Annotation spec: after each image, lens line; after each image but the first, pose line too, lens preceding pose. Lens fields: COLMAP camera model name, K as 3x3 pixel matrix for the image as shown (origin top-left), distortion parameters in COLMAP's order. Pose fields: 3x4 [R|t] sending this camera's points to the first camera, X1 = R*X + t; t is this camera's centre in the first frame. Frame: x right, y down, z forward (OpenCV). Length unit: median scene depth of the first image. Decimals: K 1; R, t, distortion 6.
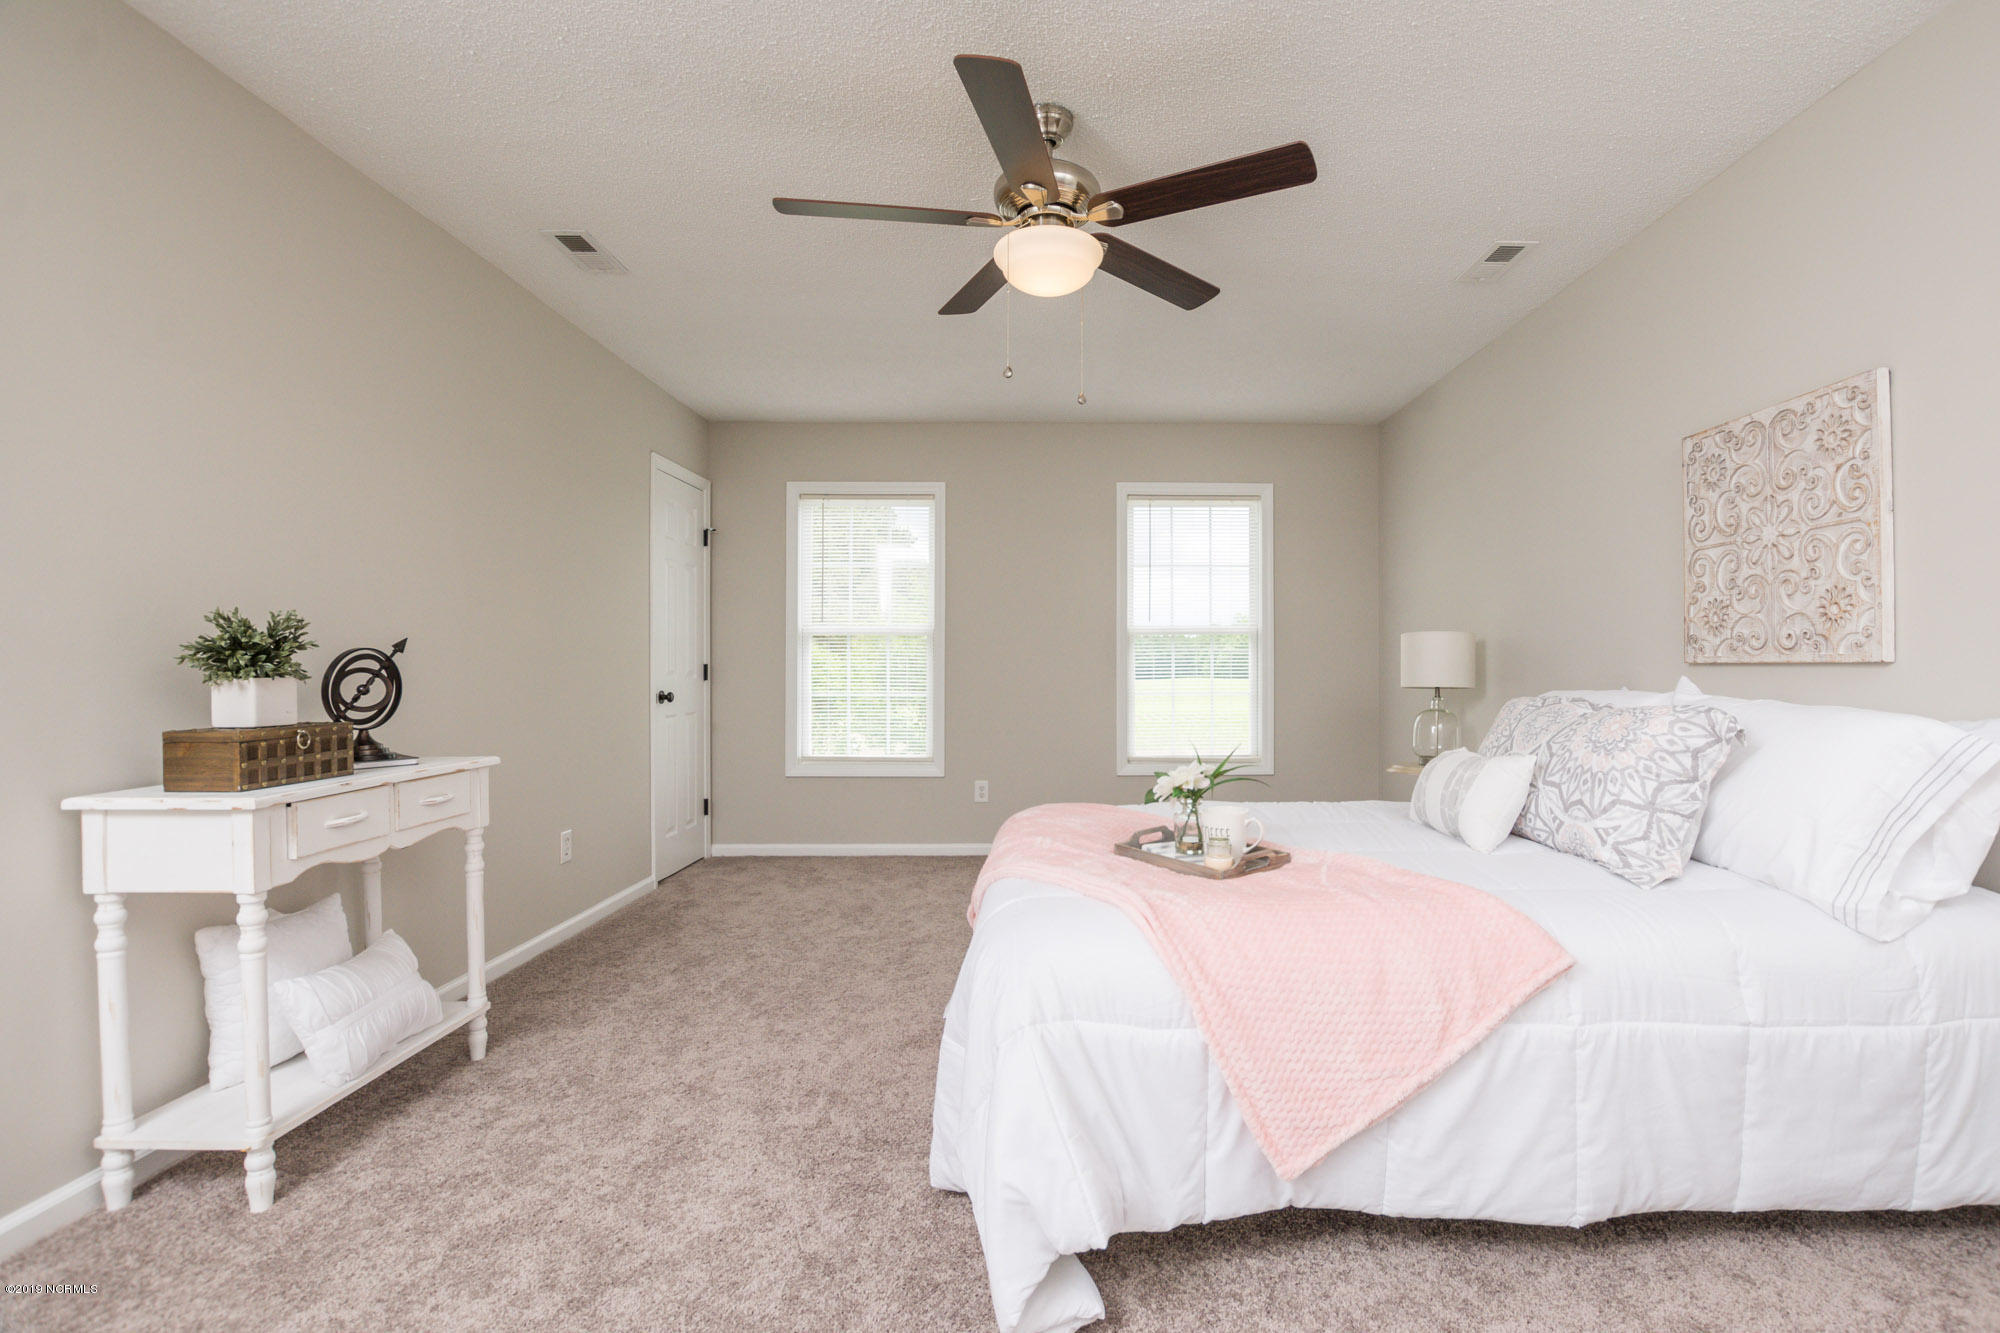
lens RADIAL K [[931.7, 0, 997.3], [0, 931.7, 661.3], [0, 0, 1]] dist [-0.016756, 0.000110]
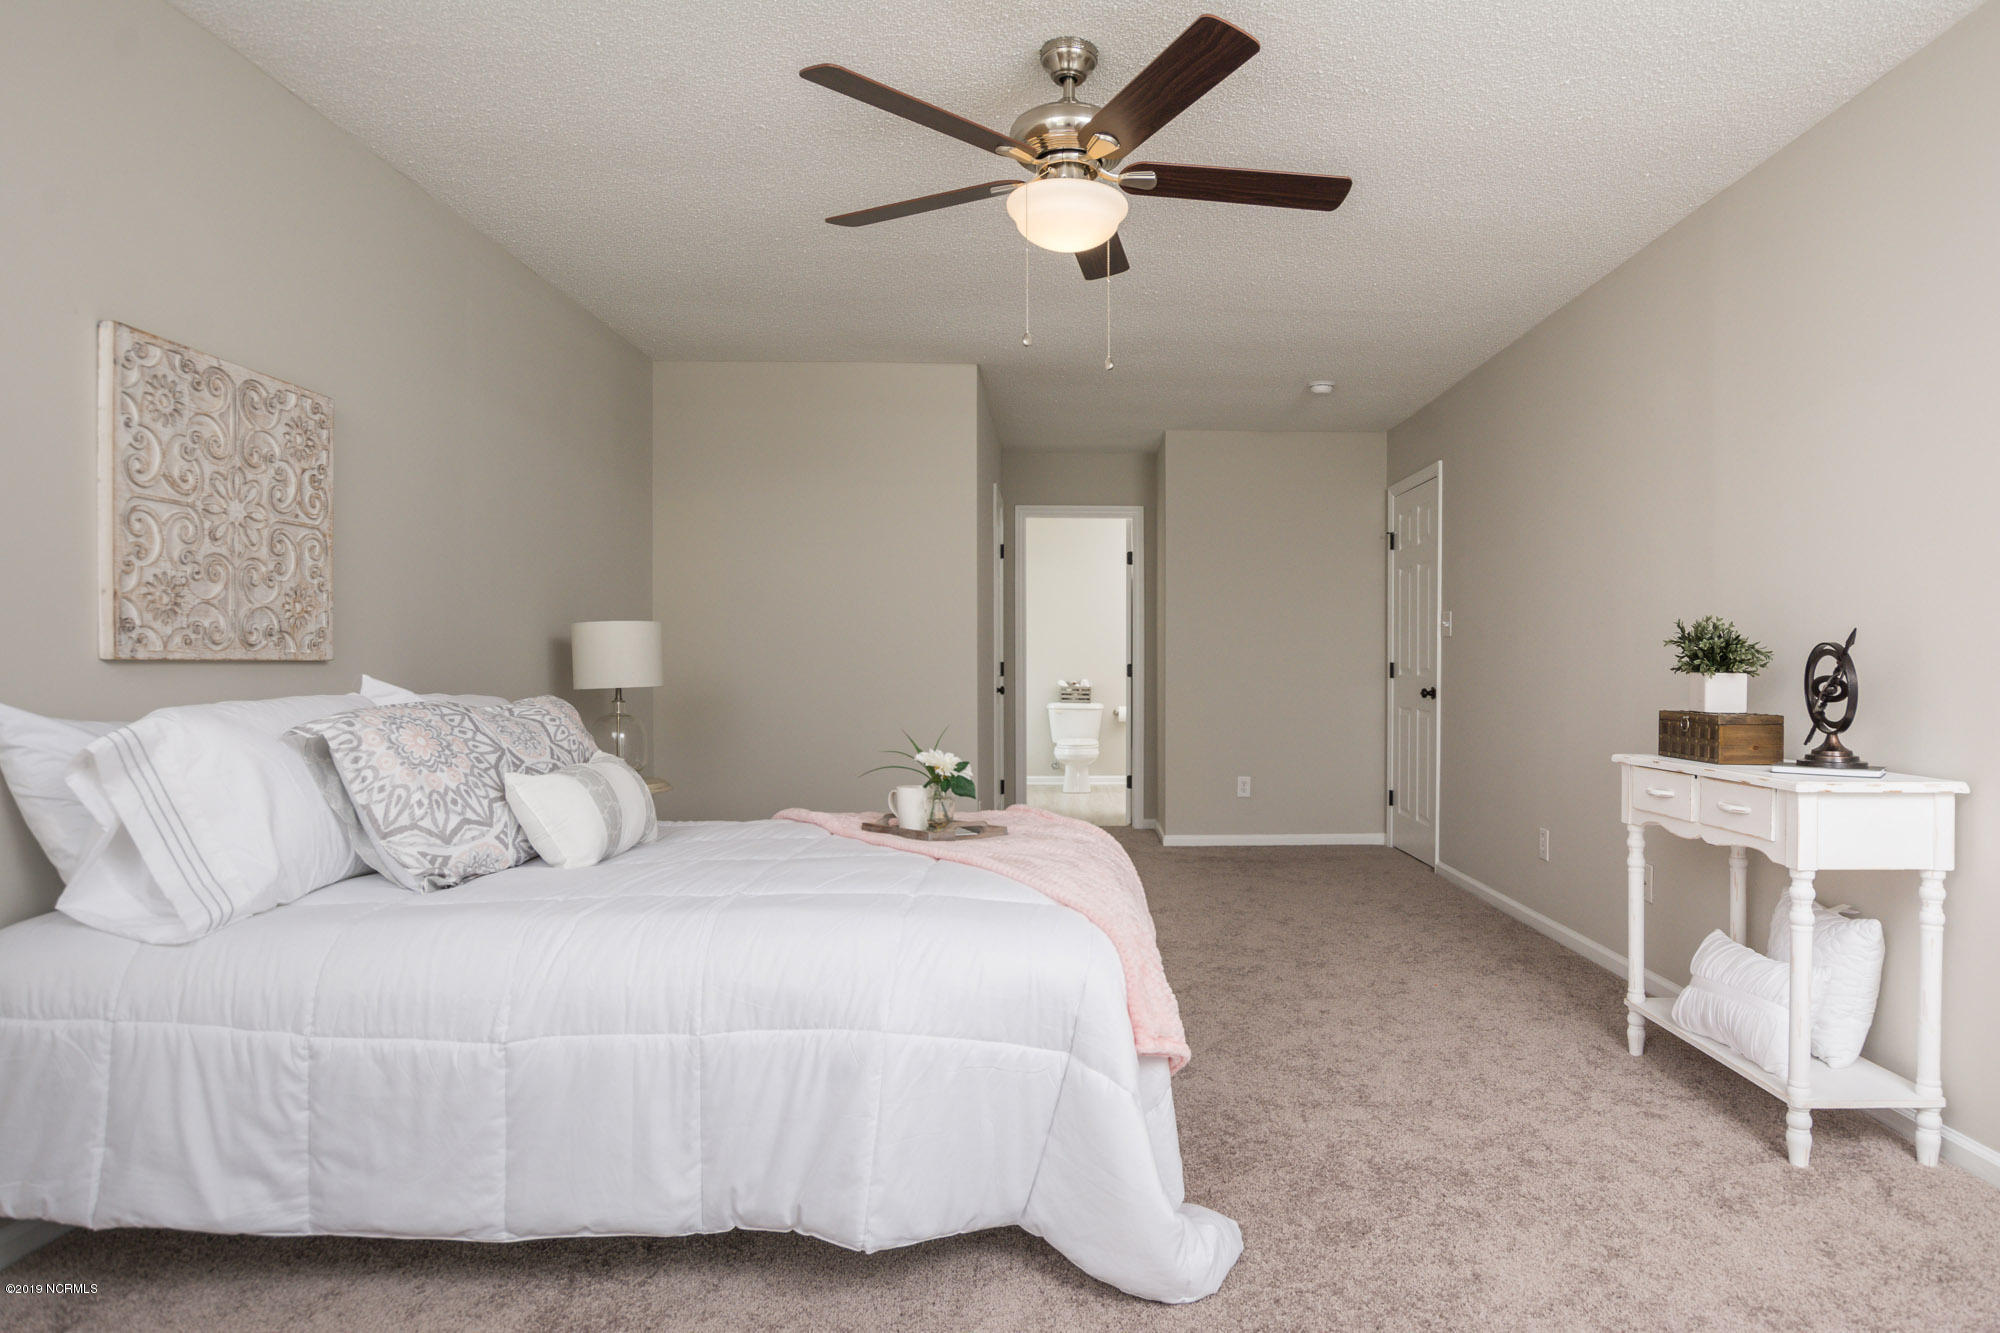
lens RADIAL K [[1087.0, 0, 1008.2], [0, 1087.0, 680.0], [0, 0, 1]] dist [-0.018297, 0.002086]
pose [[-0.999999, 0.001135, 0.000568, 0.110941], [0.001139, 0.999979, 0.006374, 0.014288], [-0.000560, 0.006375, -0.999980, 1.966987]]
